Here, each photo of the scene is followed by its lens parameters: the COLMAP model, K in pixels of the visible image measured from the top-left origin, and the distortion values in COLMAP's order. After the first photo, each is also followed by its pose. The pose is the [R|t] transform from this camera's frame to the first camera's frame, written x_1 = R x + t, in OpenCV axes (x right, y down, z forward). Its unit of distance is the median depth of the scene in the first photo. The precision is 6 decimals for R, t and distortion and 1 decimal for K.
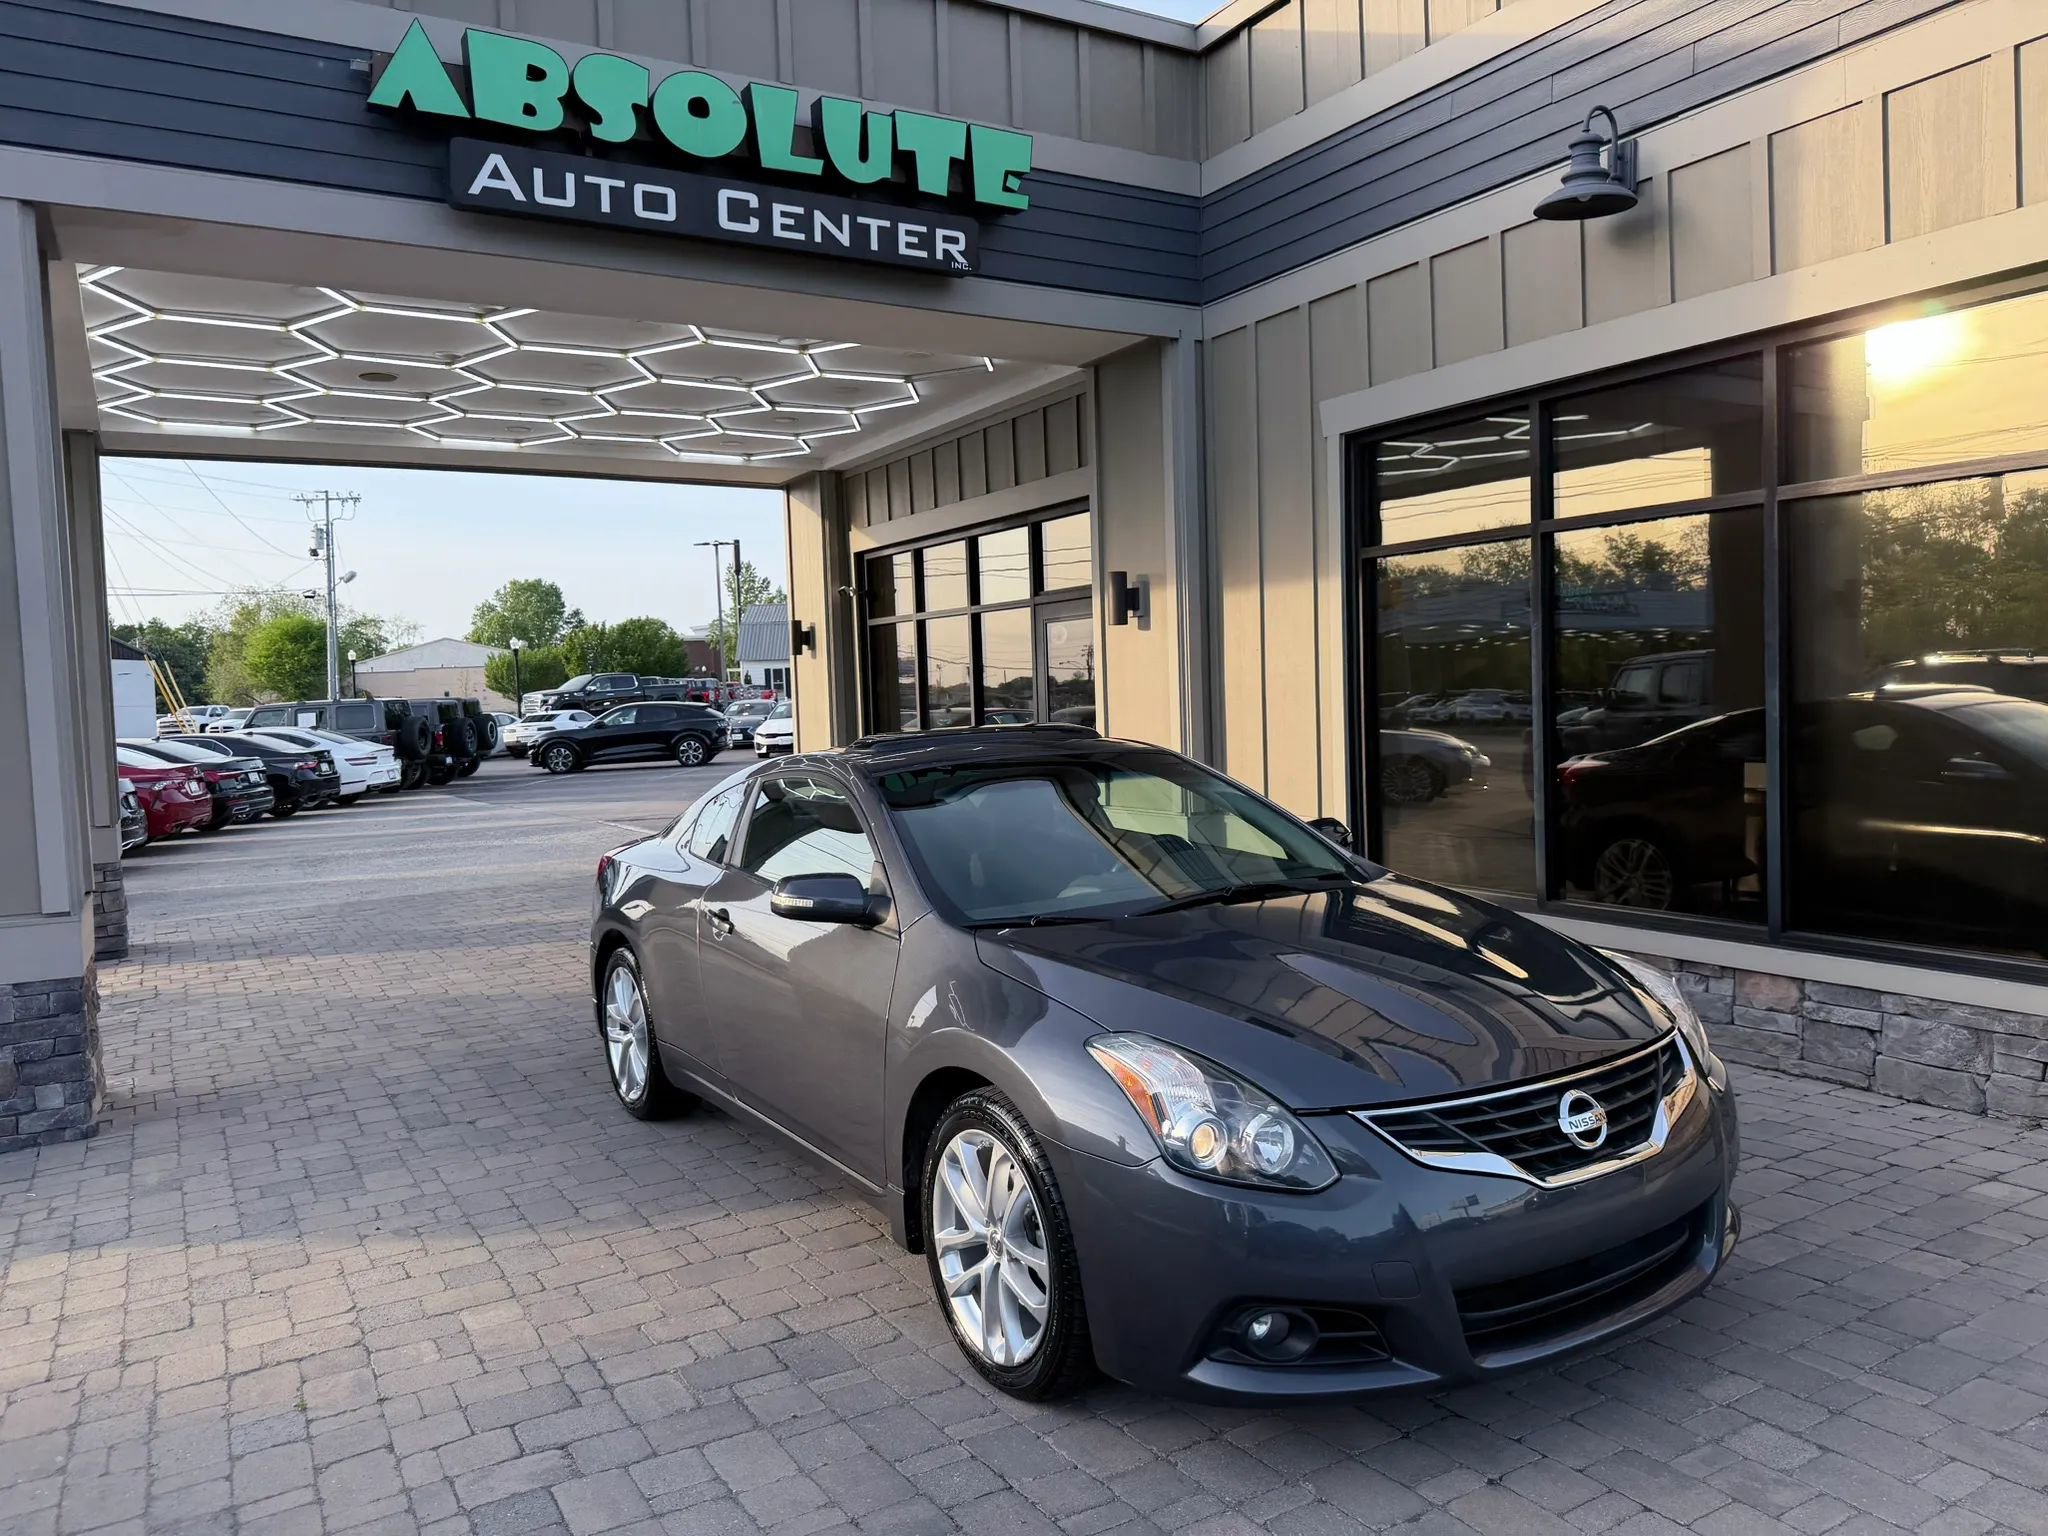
lens RADIAL K [[1462.7, 0, 1007.1], [0, 1462.7, 761.2], [0, 0, 1]] dist [0.009480, -0.017942]
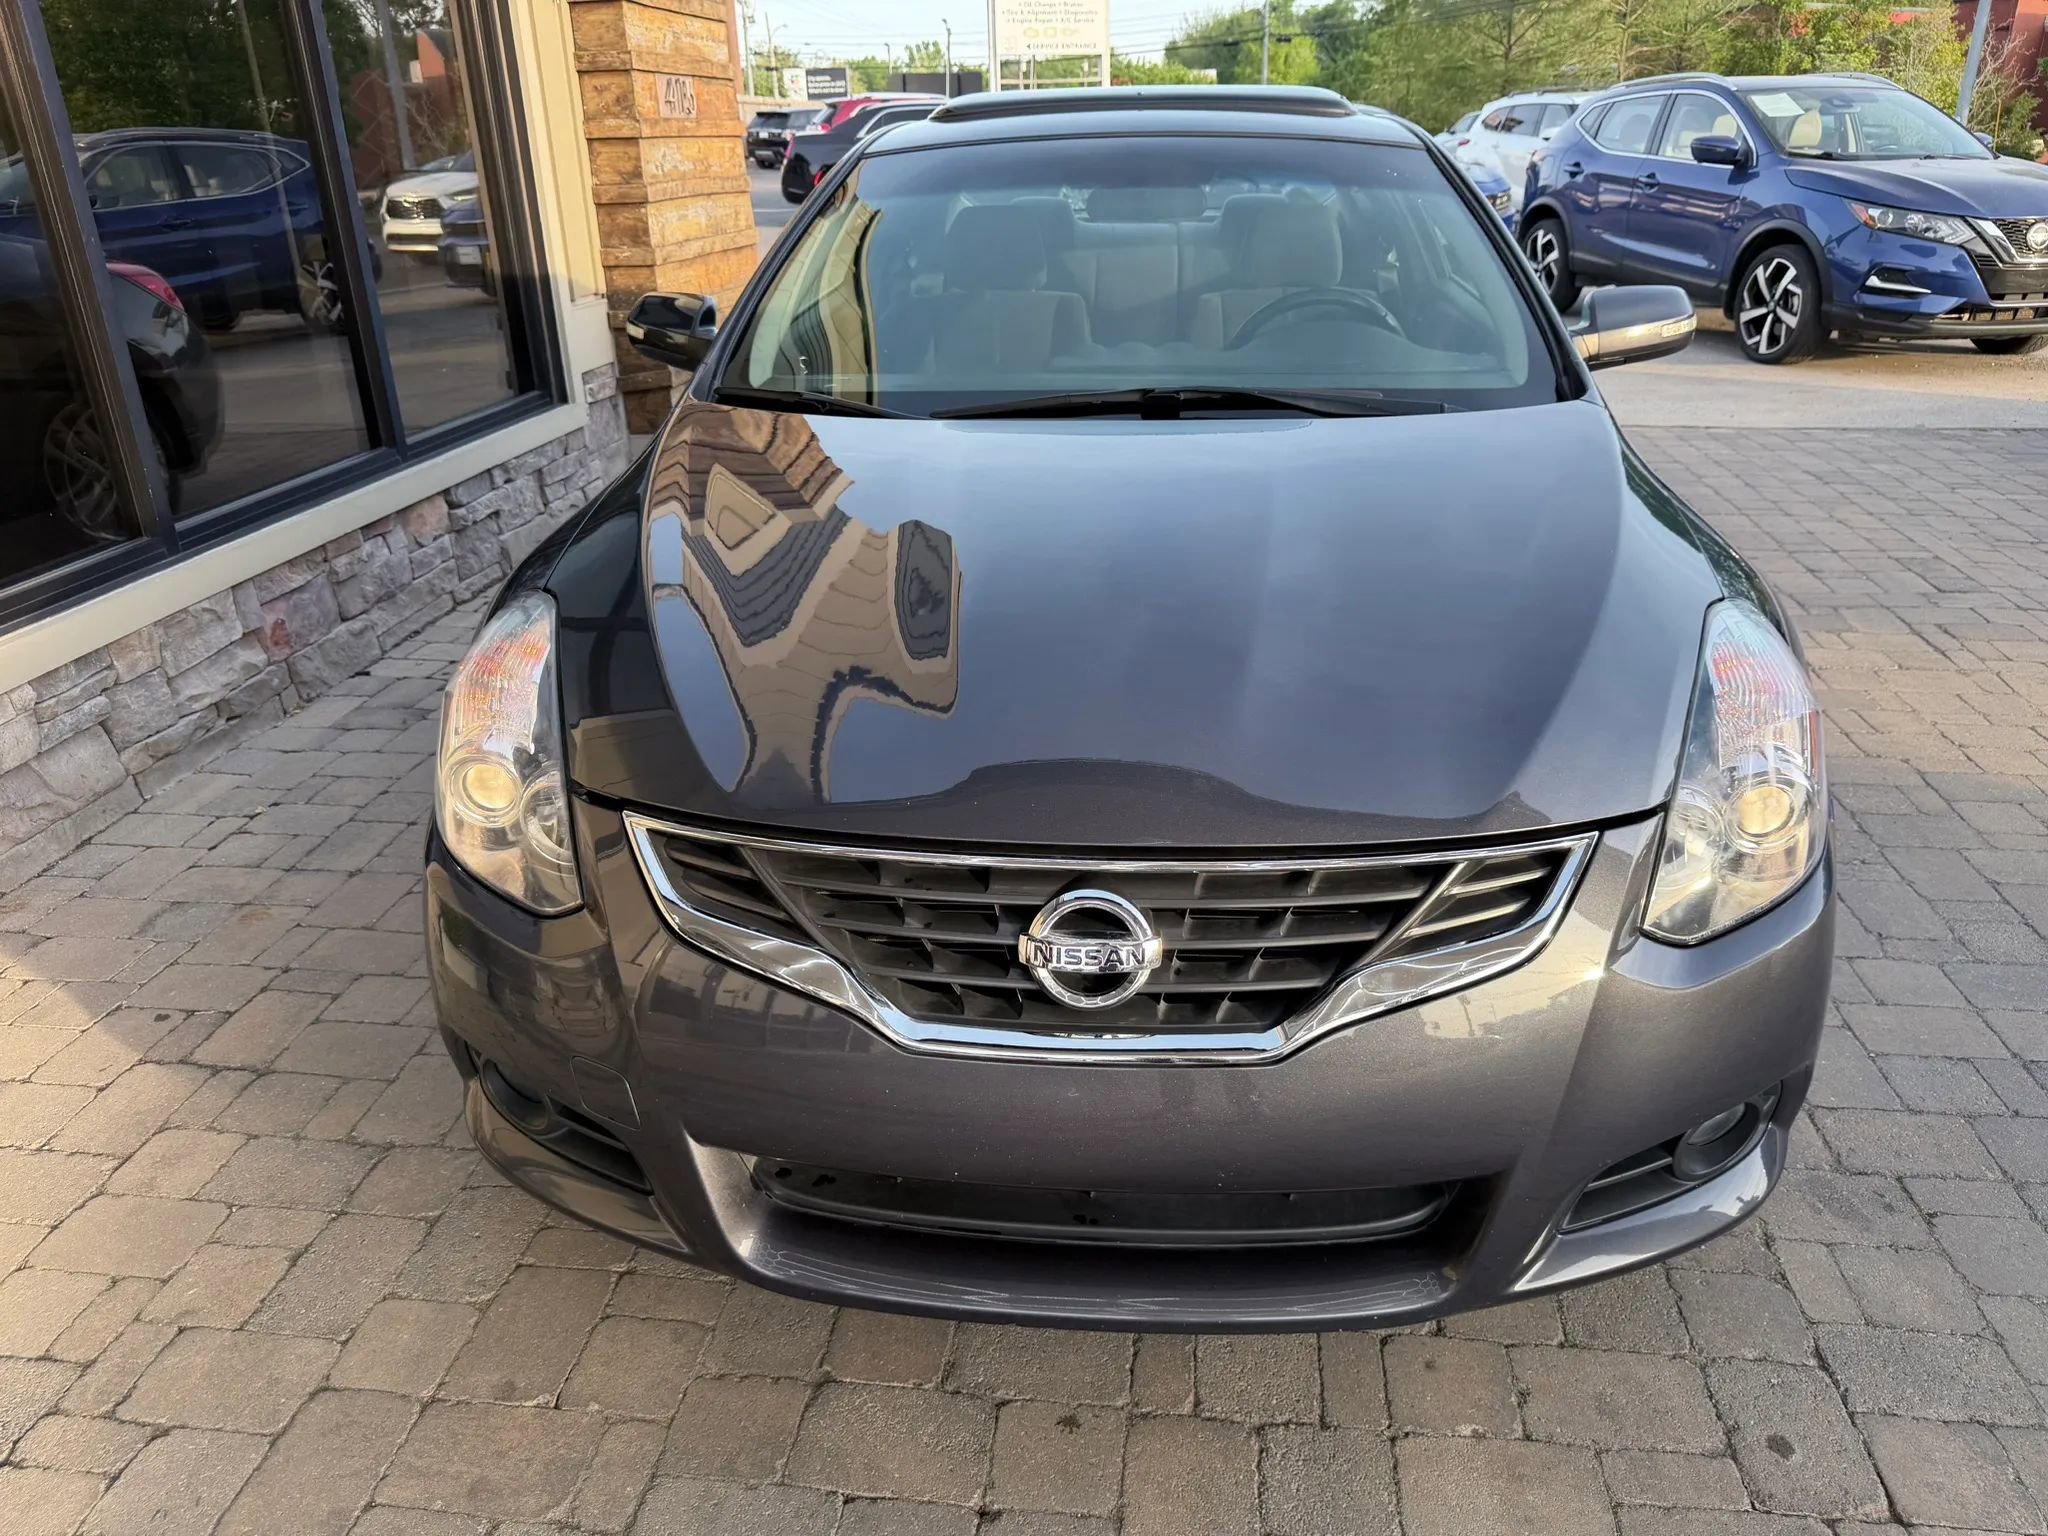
lens RADIAL K [[1462.7, 0, 1029.4], [0, 1462.7, 770.1], [0, 0, 1]] dist [0.009480, -0.017942]
pose [[0.803249, 0.271077, -0.530385, 0.355694], [-0.047614, 0.916813, 0.396469, -0.001587], [0.593738, -0.293209, 0.749336, 0.368326]]
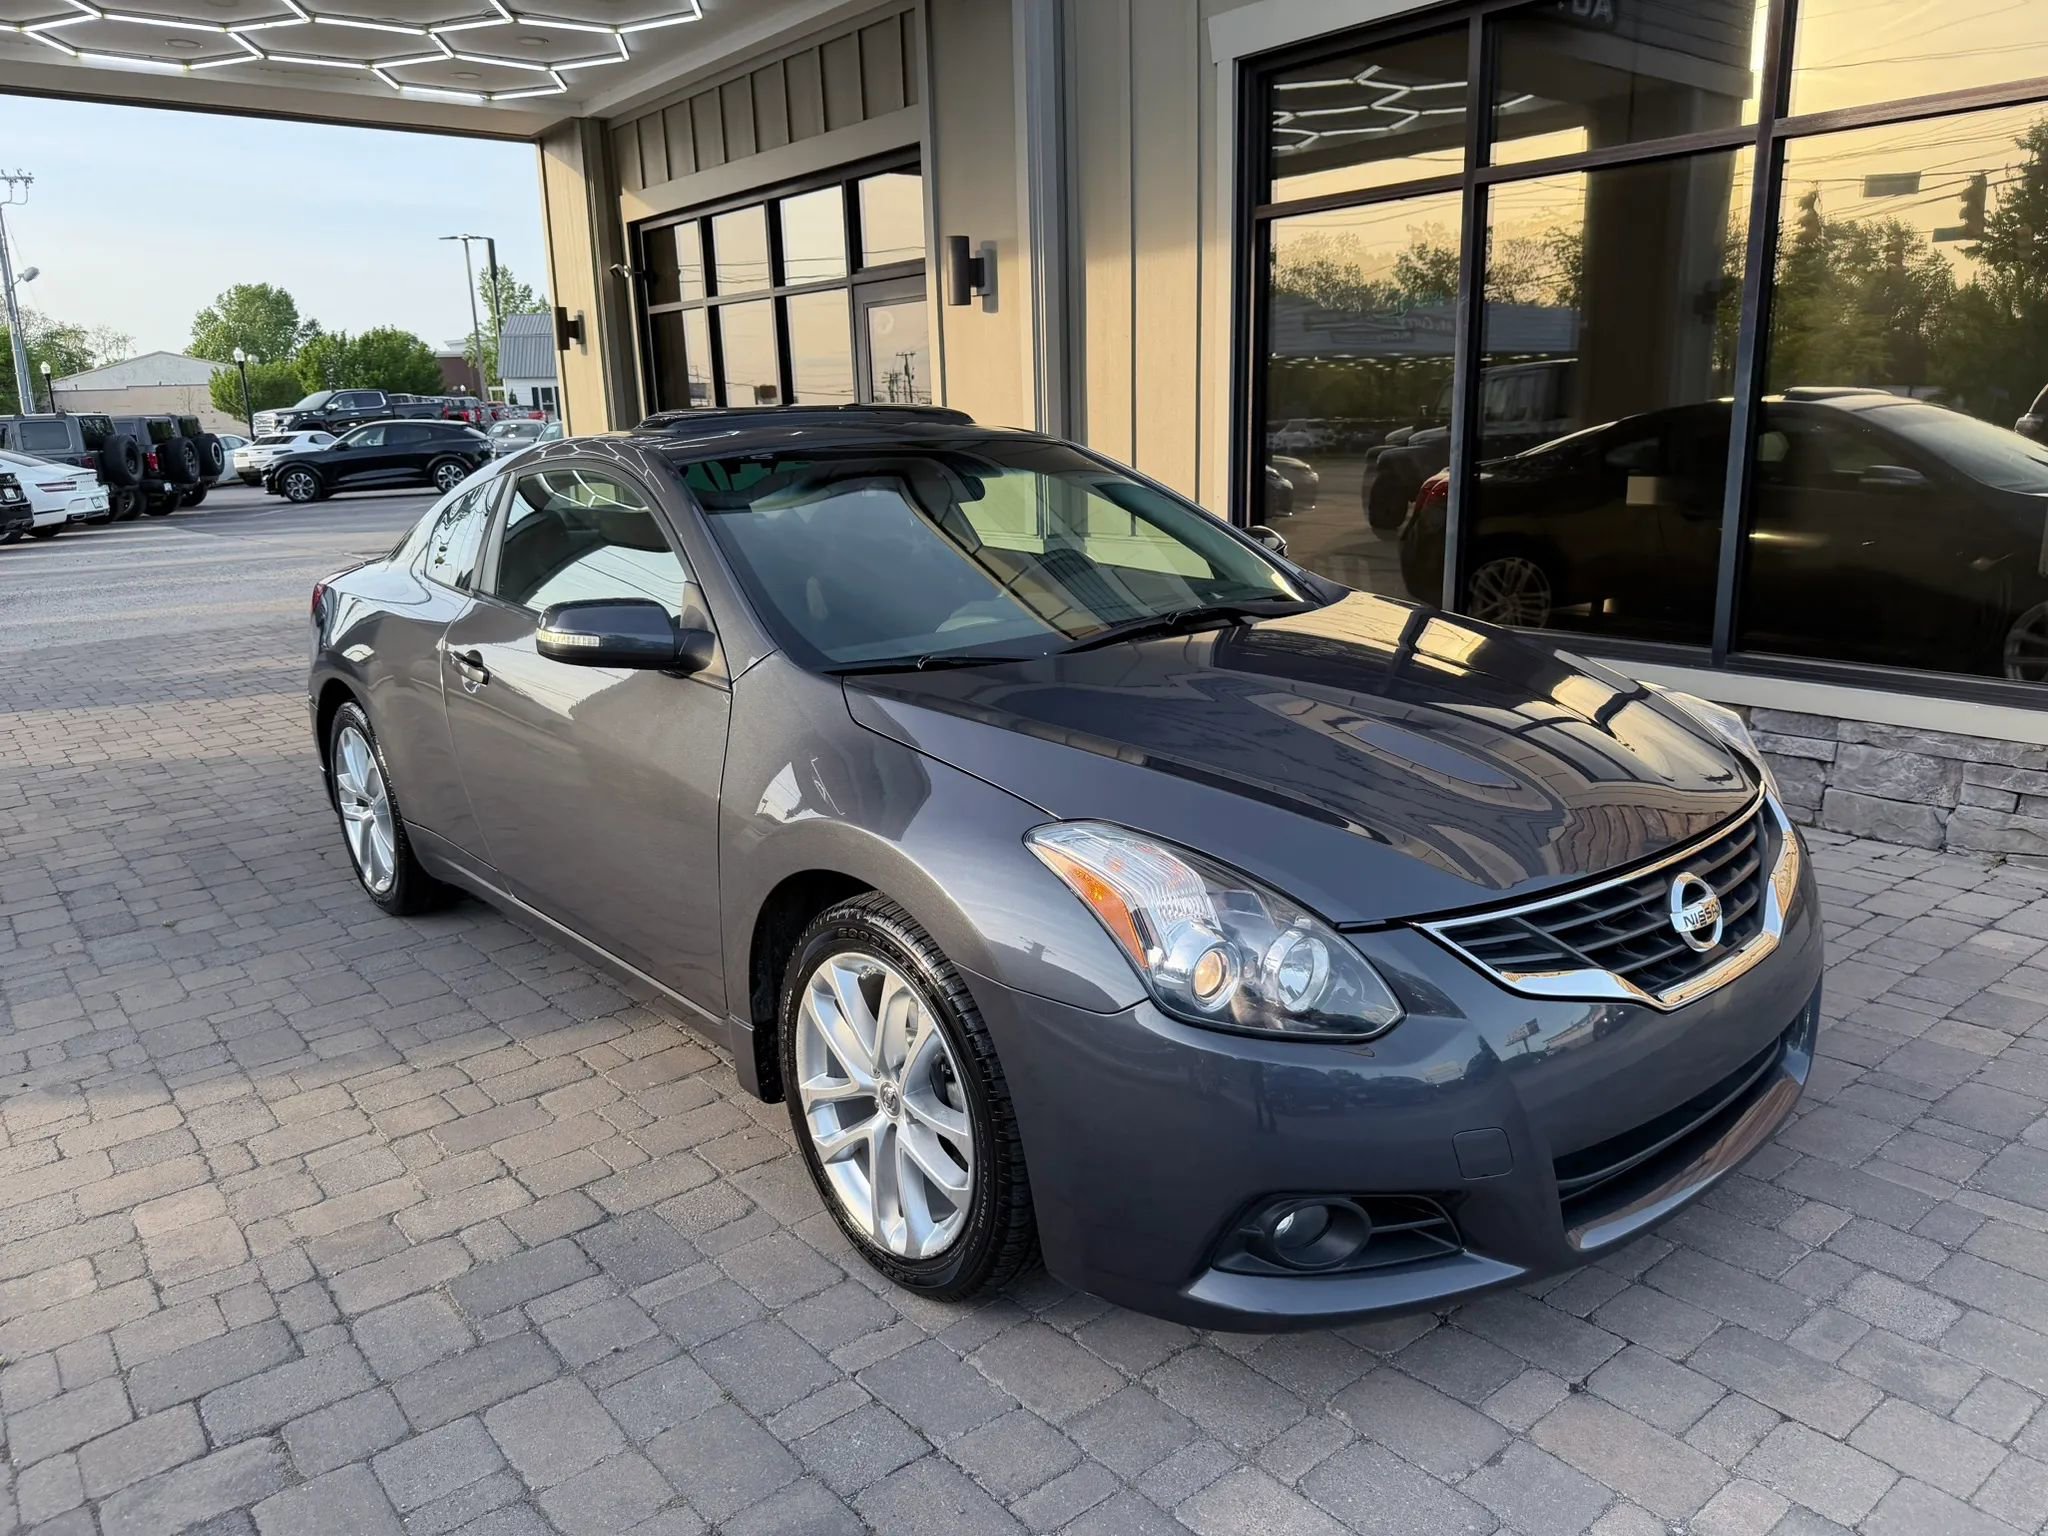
lens RADIAL K [[1462.7, 0, 1036.1], [0, 1462.7, 781.2], [0, 0, 1]] dist [0.009480, -0.017942]
pose [[0.987996, -0.030857, 0.151368, -0.025824], [0.001010, 0.981118, 0.193407, 0.021279], [-0.154478, -0.190933, 0.969372, 0.200556]]
